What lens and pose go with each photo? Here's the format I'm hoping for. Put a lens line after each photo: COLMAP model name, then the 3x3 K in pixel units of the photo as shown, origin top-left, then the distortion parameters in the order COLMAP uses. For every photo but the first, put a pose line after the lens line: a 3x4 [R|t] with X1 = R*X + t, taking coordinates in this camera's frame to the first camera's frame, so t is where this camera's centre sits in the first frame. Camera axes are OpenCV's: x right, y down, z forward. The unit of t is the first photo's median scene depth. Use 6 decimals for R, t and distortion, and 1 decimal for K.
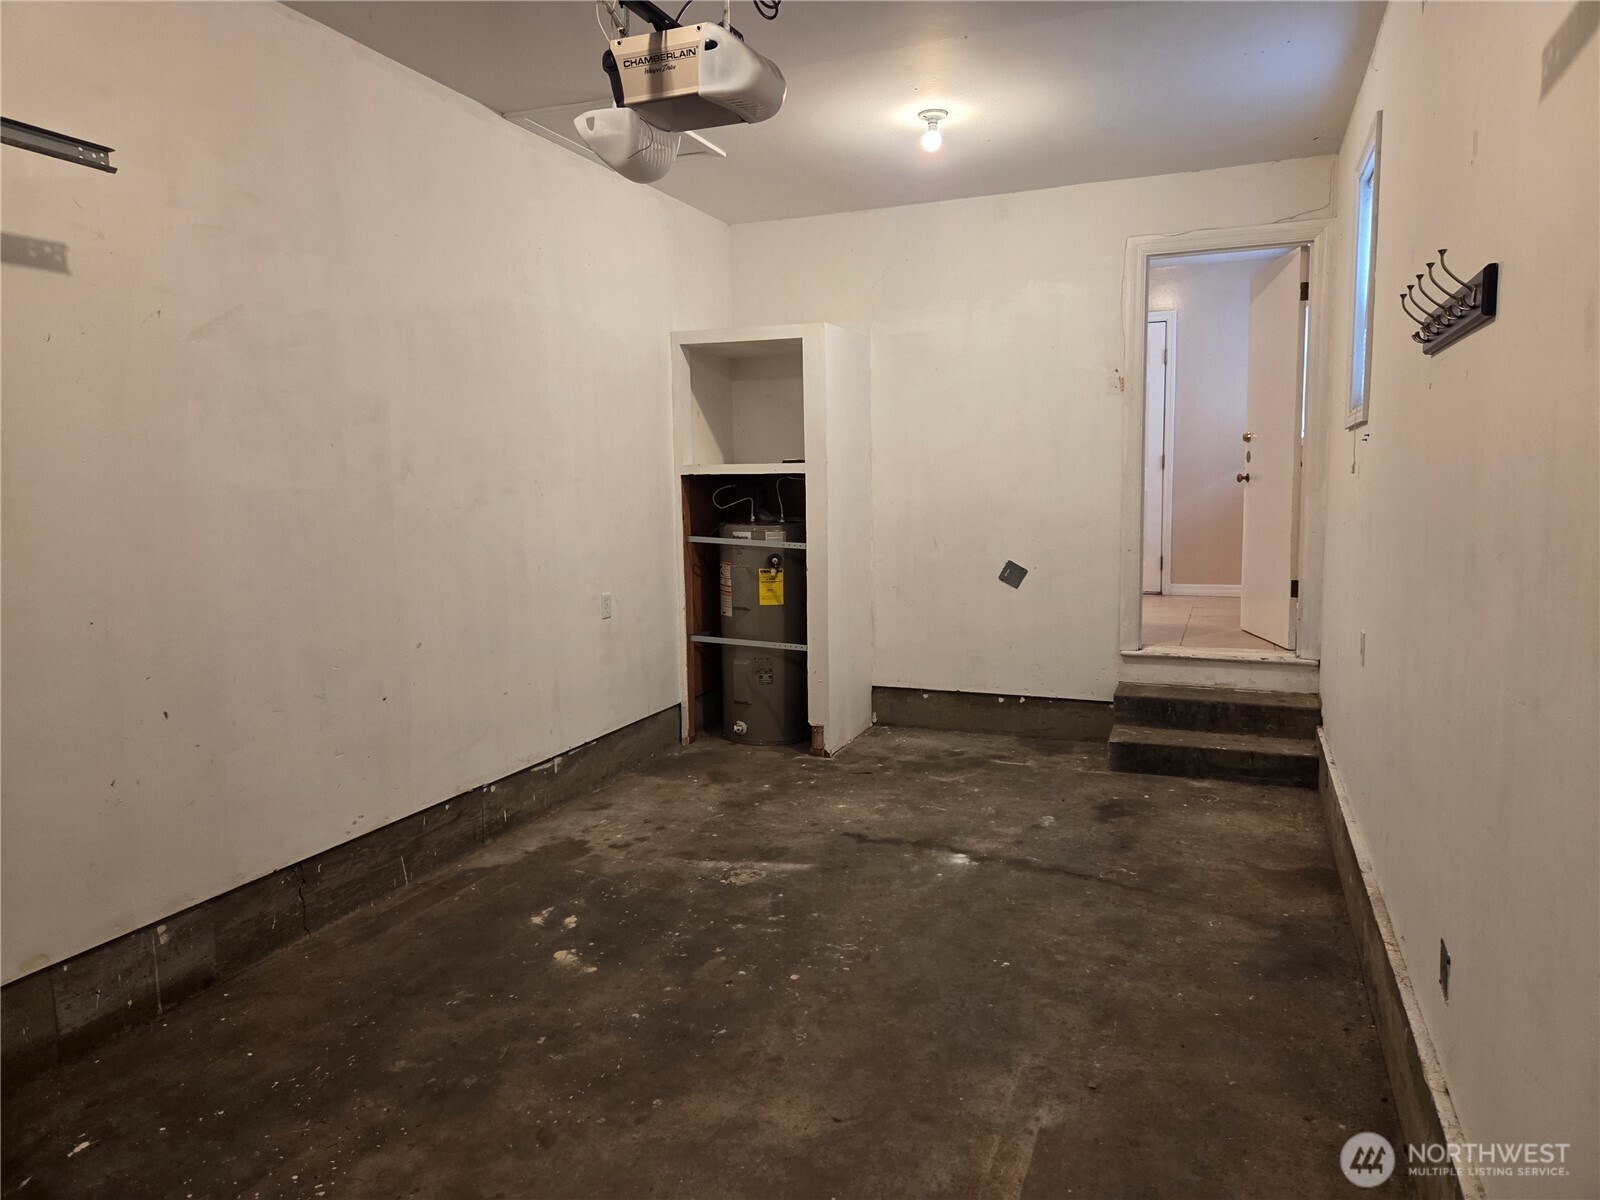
lens RADIAL K [[1078.1, 0, 797.2], [0, 1078.1, 590.4], [0, 0, 1]] dist [0.055268, -0.043121]
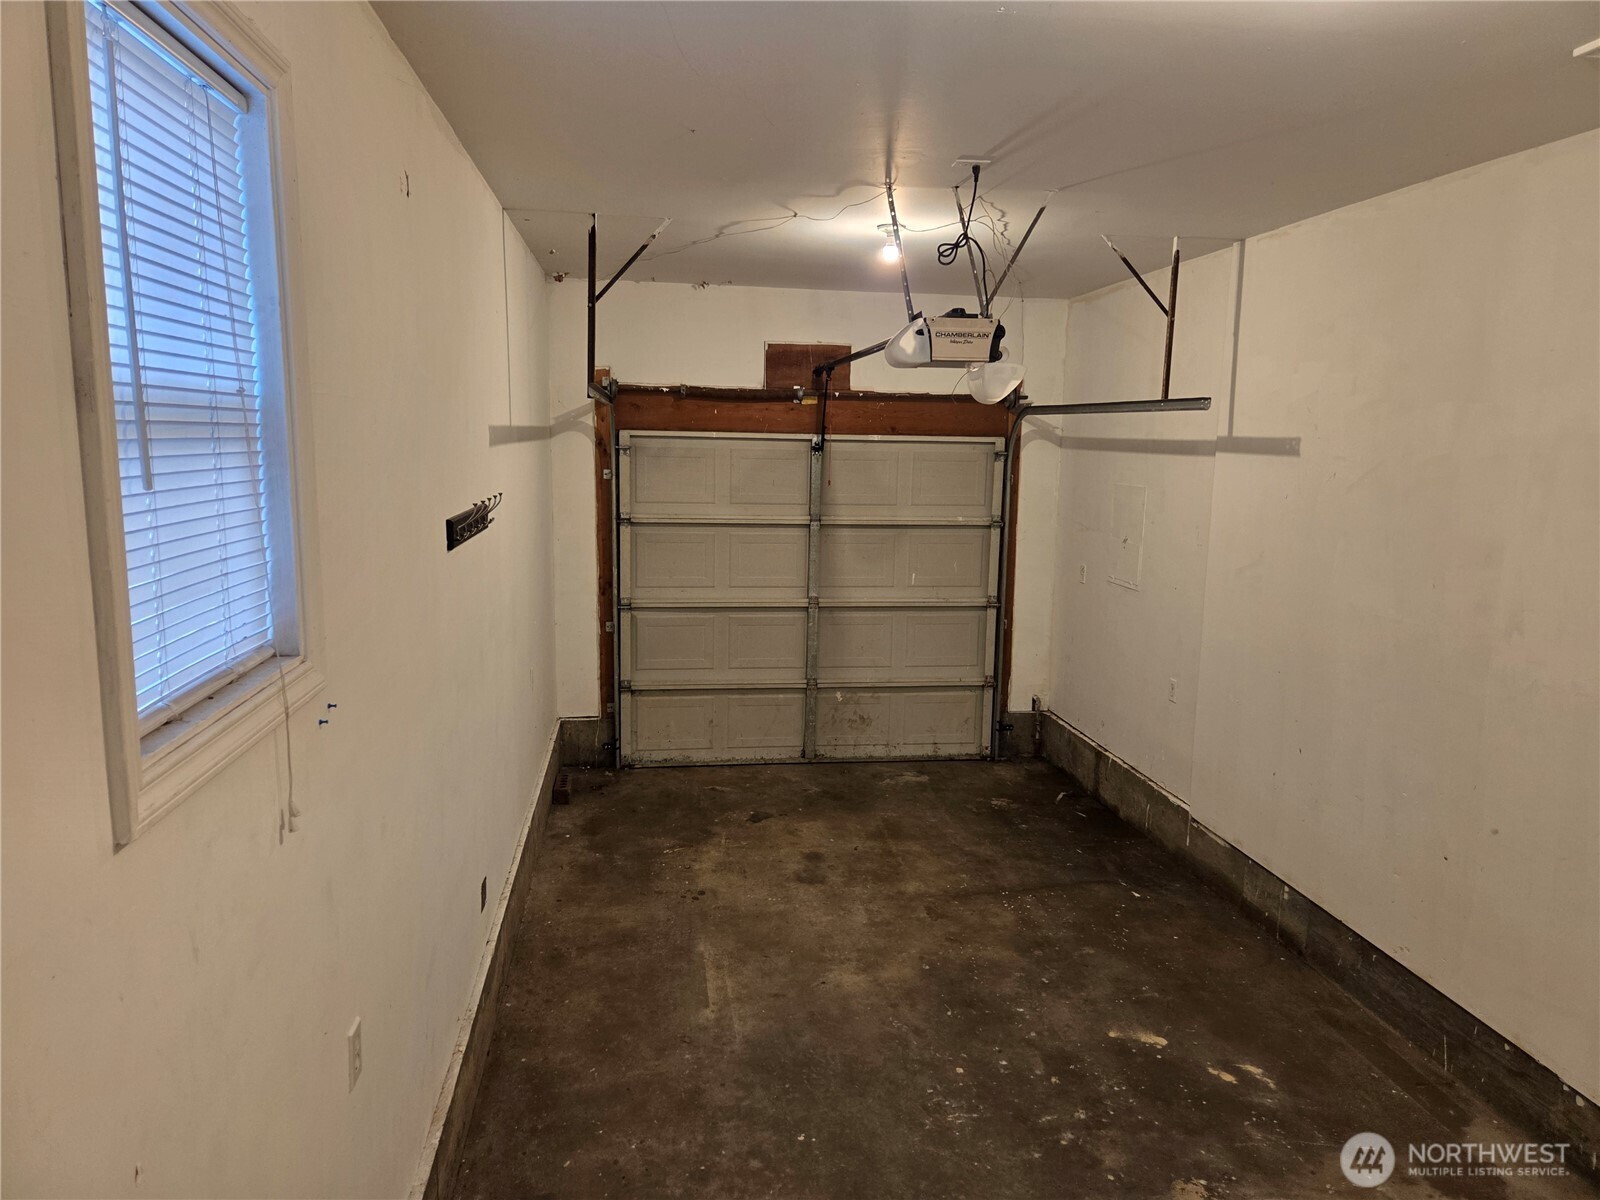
lens RADIAL K [[1078.1, 0, 800.1], [0, 1078.1, 599.6], [0, 0, 1]] dist [0.055268, -0.043121]
pose [[-0.866168, 0.076797, -0.493817, 0.624114], [-0.055075, 0.967435, 0.247055, -0.360640], [0.496709, 0.241189, -0.833732, 1.654176]]
